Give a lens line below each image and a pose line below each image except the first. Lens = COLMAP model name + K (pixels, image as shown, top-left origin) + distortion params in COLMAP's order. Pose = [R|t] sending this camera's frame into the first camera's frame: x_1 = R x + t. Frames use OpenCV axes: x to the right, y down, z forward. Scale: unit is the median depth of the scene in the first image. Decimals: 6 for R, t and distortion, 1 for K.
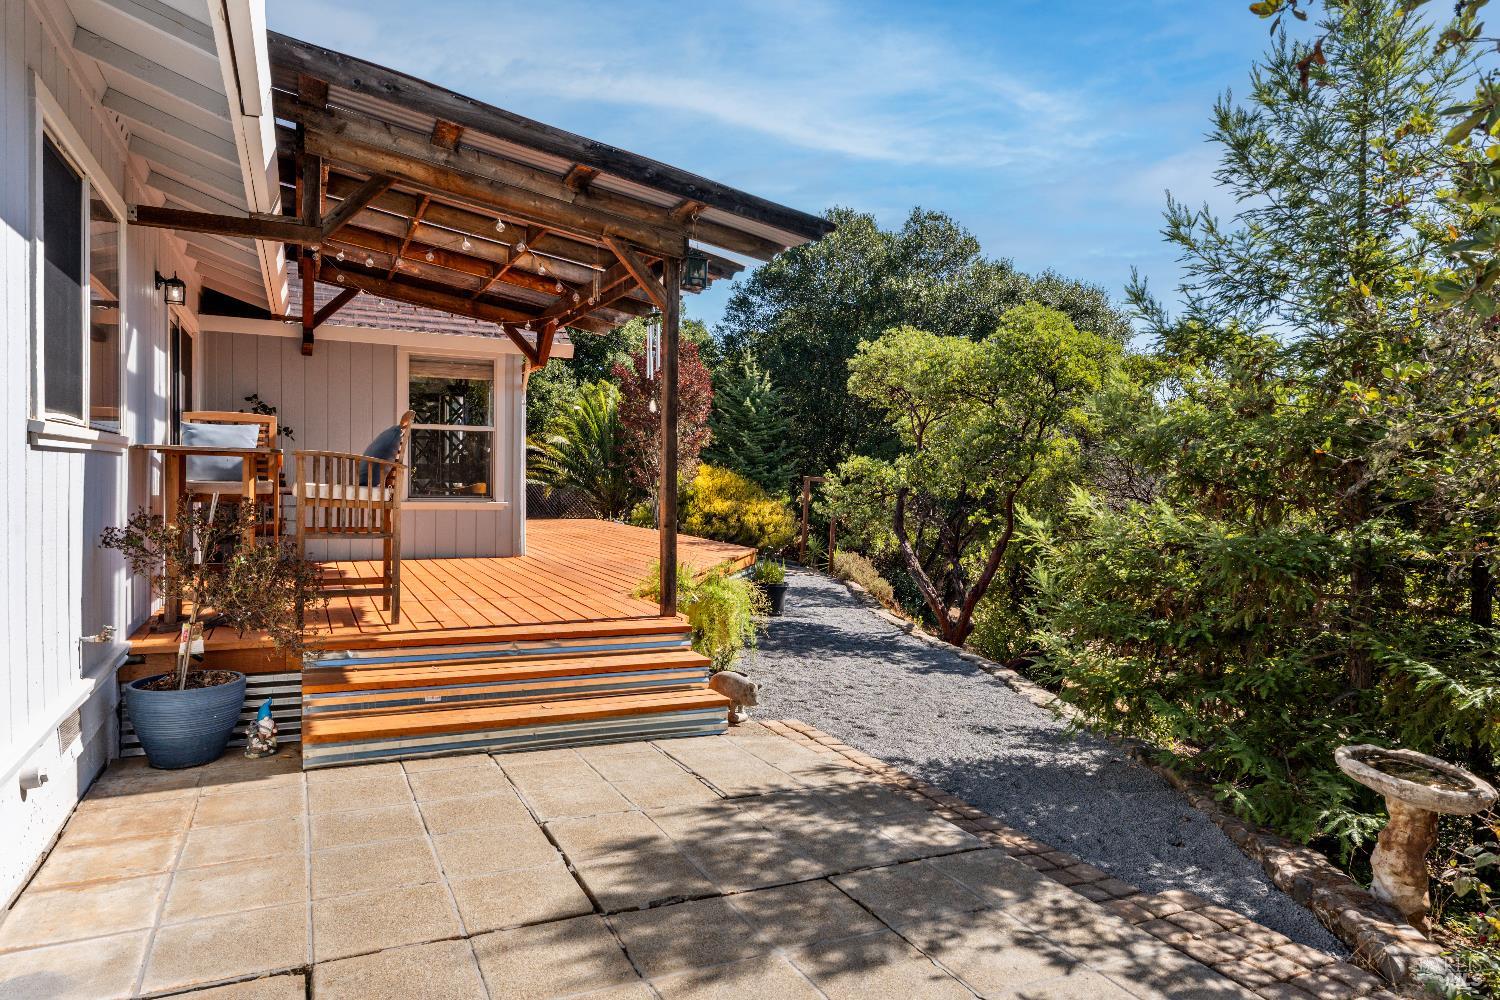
lens RADIAL K [[882.0, 0, 750.0], [0, 882.0, 500.0], [0, 0, 1]] dist [0.001601, 0.001544]
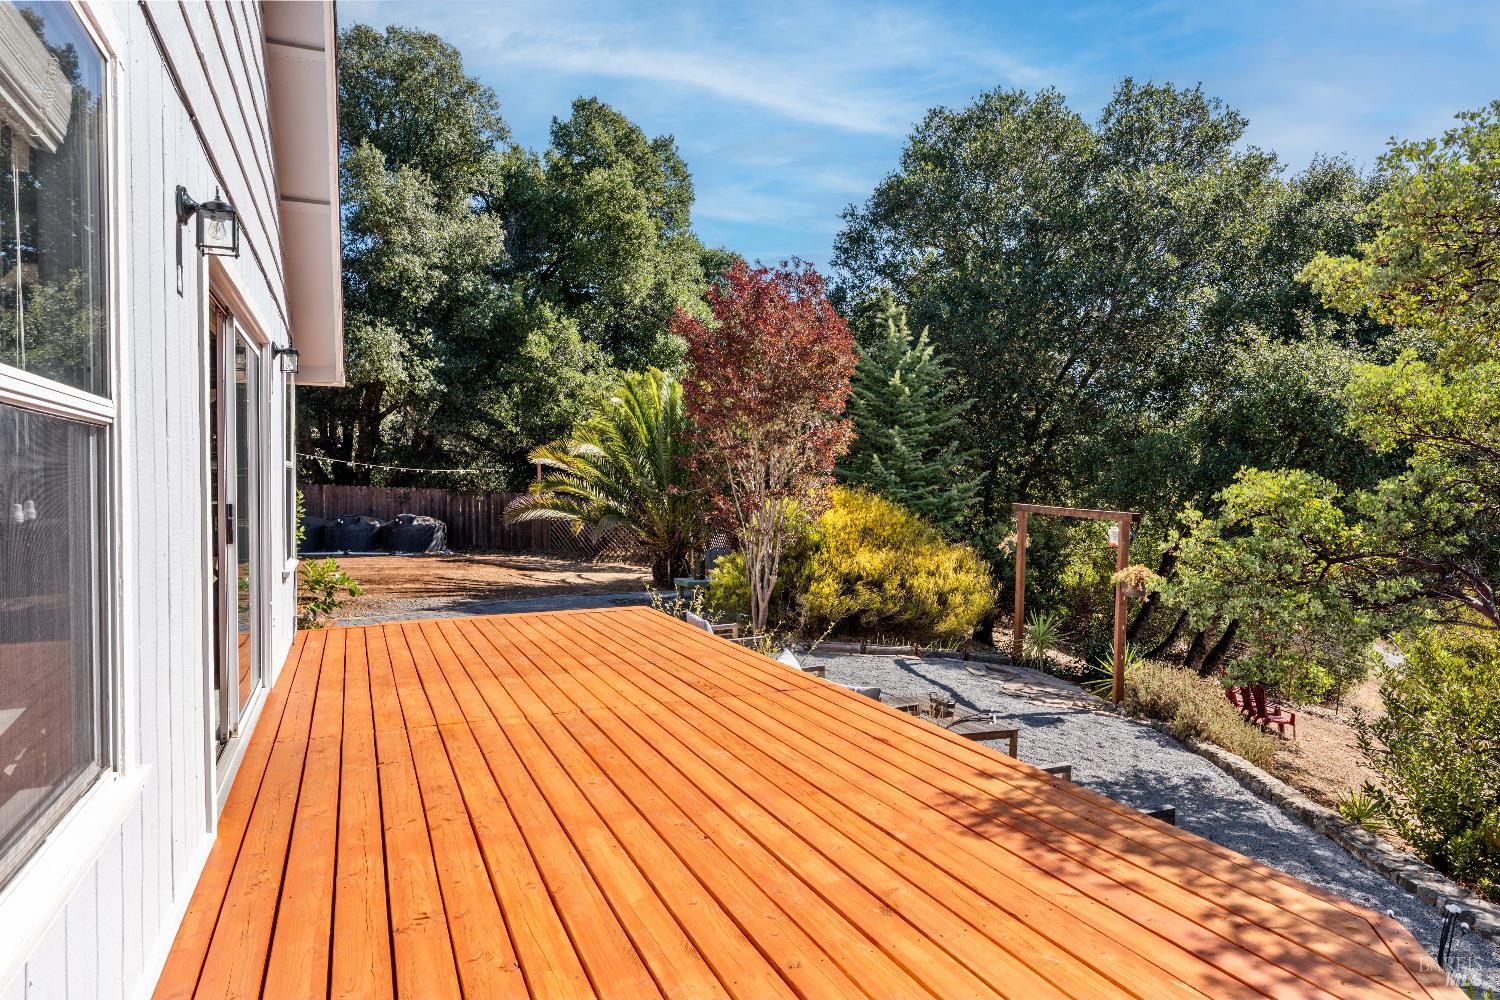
lens RADIAL K [[924.9, 0, 750.0], [0, 924.9, 500.0], [0, 0, 1]] dist [0.000458, 0.000137]
pose [[0.998024, -0.021617, -0.058998, -0.073685], [0.021015, 0.999721, -0.010797, -0.027038], [0.059215, 0.009536, 0.998200, 0.411327]]
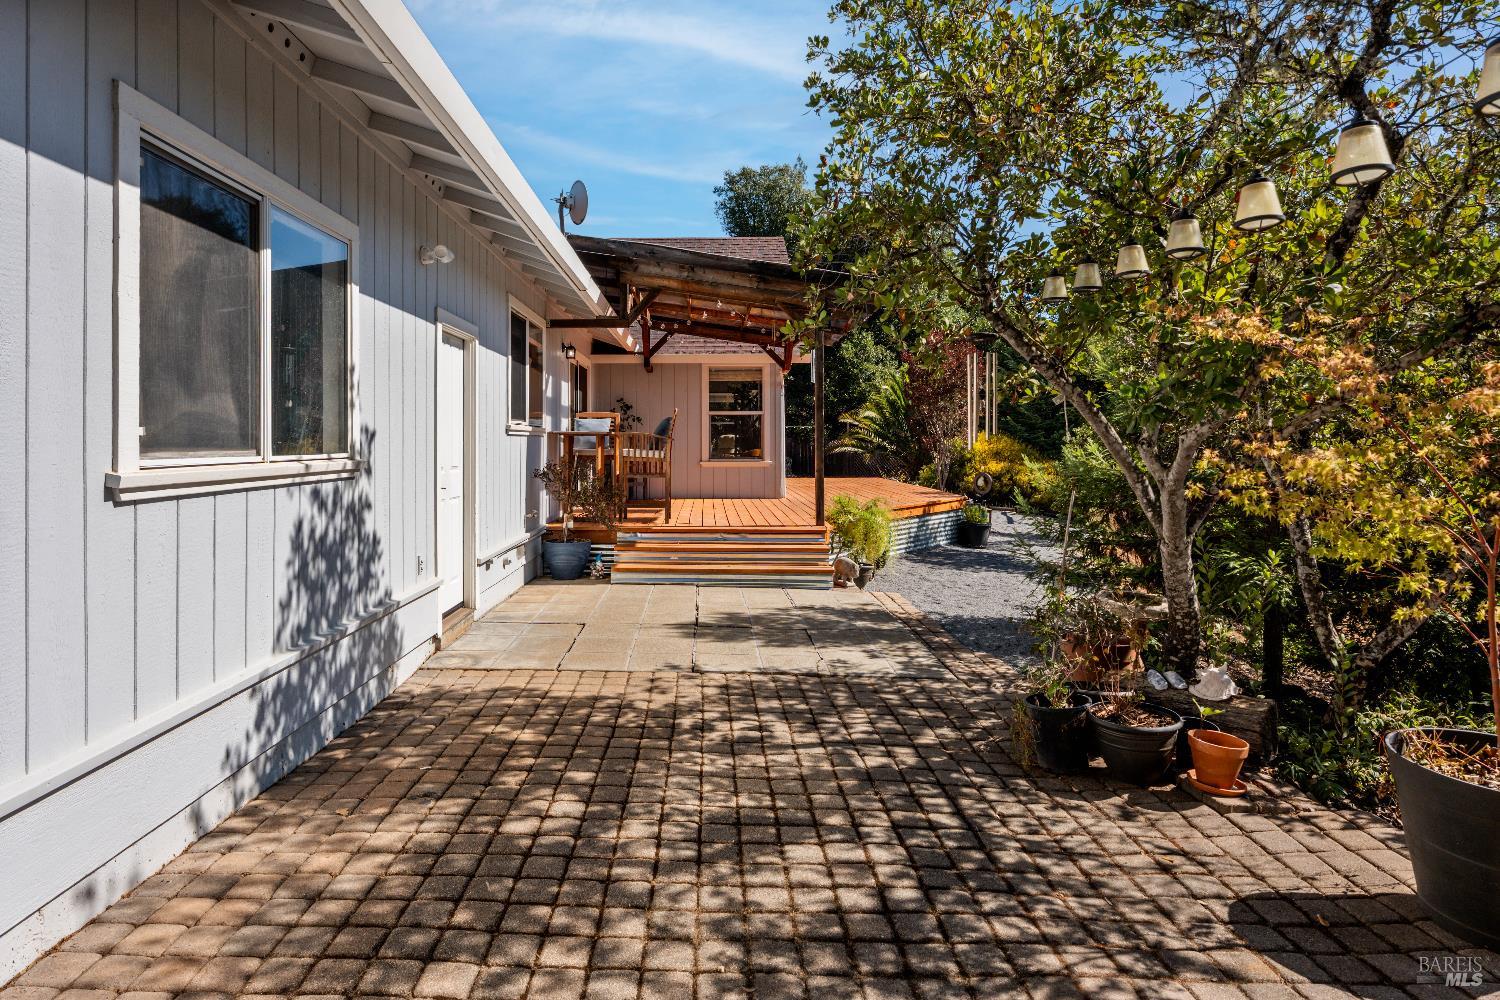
lens RADIAL K [[815.2, 0, 750.6], [0, 815.2, 453.2], [0, 0, 1]] dist [-0.000392, 0.000712]
pose [[0.915638, -0.013496, -0.401778, 0.104262], [0.006975, 0.999819, -0.017689, 0.005299], [0.401944, 0.013395, 0.915566, -0.117169]]
